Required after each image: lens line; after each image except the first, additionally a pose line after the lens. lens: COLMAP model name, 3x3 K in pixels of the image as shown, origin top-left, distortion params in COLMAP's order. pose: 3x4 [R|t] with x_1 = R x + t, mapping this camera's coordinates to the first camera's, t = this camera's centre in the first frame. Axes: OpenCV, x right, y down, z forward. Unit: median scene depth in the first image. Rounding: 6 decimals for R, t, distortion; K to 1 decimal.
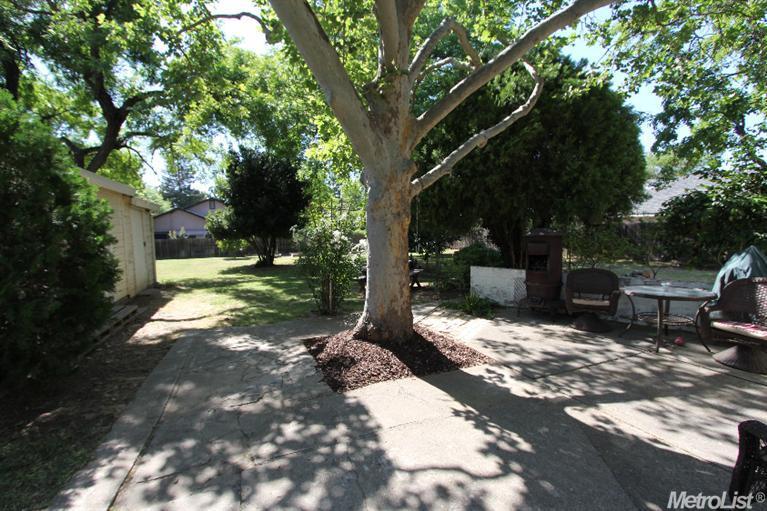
lens RADIAL K [[353.3, 0, 382.7], [0, 353.3, 259.3], [0, 0, 1]] dist [-0.024406, 0.004598]
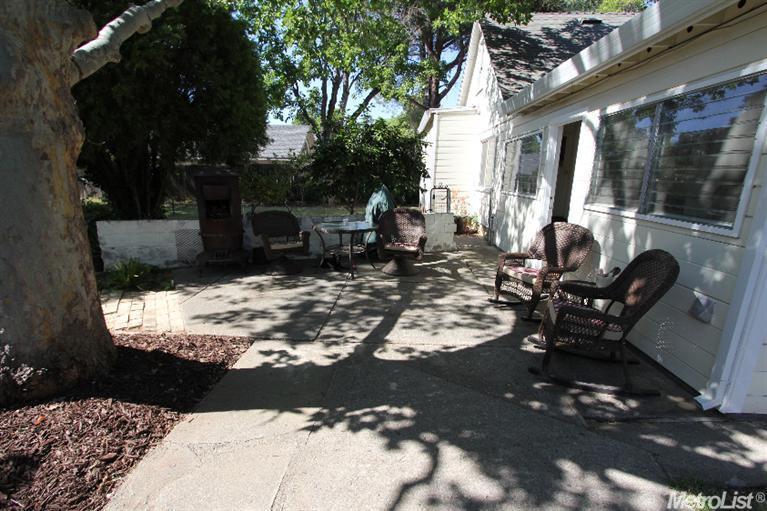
lens RADIAL K [[353.3, 0, 382.7], [0, 353.3, 259.3], [0, 0, 1]] dist [-0.024406, 0.004598]
pose [[0.431888, -0.191668, 0.881326, -0.180364], [0.048542, 0.980682, 0.189488, -0.015080], [-0.900620, -0.039056, 0.432849, 0.350292]]
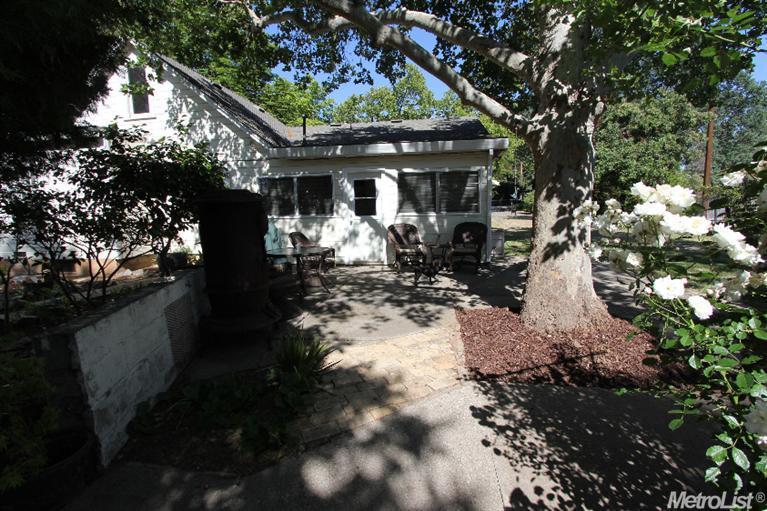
lens RADIAL K [[353.3, 0, 382.7], [0, 353.3, 259.3], [0, 0, 1]] dist [-0.024406, 0.004598]
pose [[-0.855503, -0.048518, 0.515520, -0.054237], [0.070569, 0.975386, 0.208908, -0.105962], [-0.512967, 0.215101, -0.831021, 1.744991]]
